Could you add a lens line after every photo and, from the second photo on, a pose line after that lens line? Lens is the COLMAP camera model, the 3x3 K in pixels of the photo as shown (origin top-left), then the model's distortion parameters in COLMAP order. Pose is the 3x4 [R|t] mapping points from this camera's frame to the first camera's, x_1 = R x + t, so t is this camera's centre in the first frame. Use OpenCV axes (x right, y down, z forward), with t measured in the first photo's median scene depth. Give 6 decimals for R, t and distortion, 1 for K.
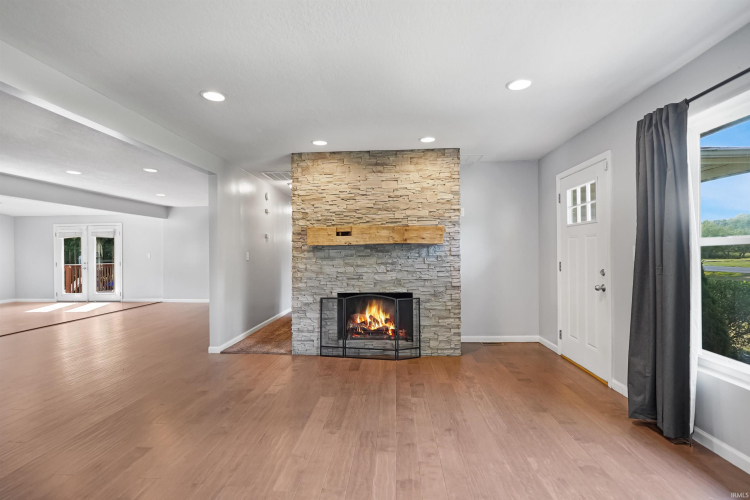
lens RADIAL K [[352.2, 0, 376.8], [0, 352.2, 252.1], [0, 0, 1]] dist [-0.013054, 0.005913]
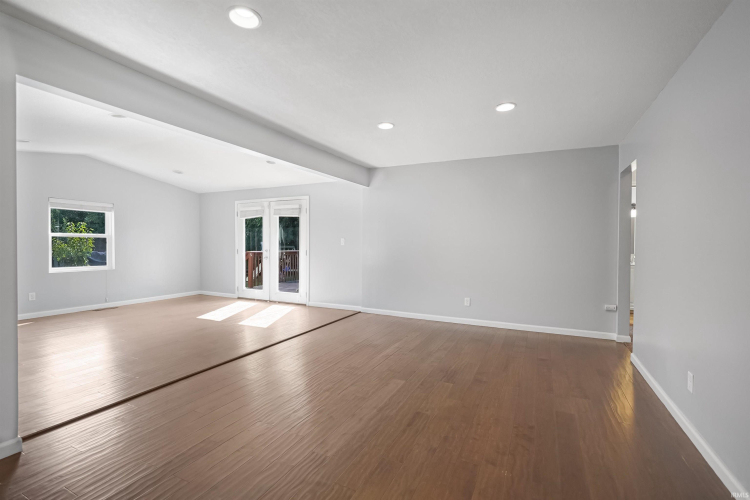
lens RADIAL K [[352.2, 0, 369.0], [0, 352.2, 246.6], [0, 0, 1]] dist [-0.013054, 0.005913]
pose [[0.918820, 0.018726, -0.394231, -0.700583], [-0.010867, 0.999695, 0.022158, 0.006639], [0.394526, -0.016075, 0.918744, 0.821788]]
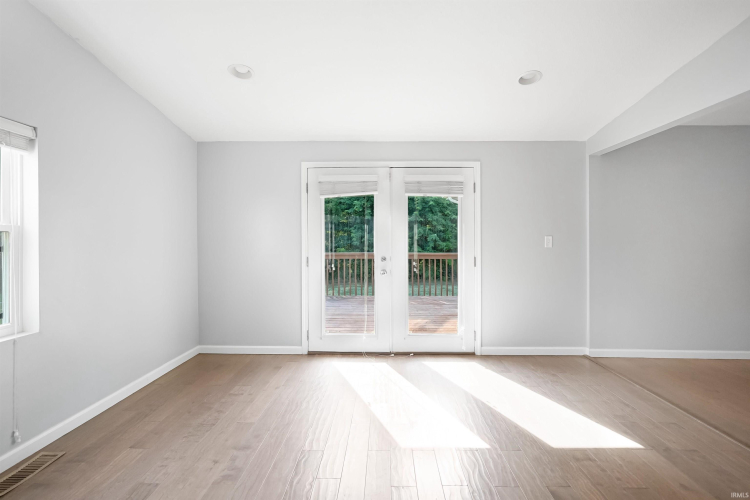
lens RADIAL K [[352.2, 0, 379.0], [0, 352.2, 234.9], [0, 0, 1]] dist [-0.013054, 0.005913]
pose [[0.998569, 0.012148, 0.052076, -1.835350], [-0.011706, 0.999893, -0.008788, 0.015631], [-0.052177, 0.008166, 0.998604, 1.264855]]
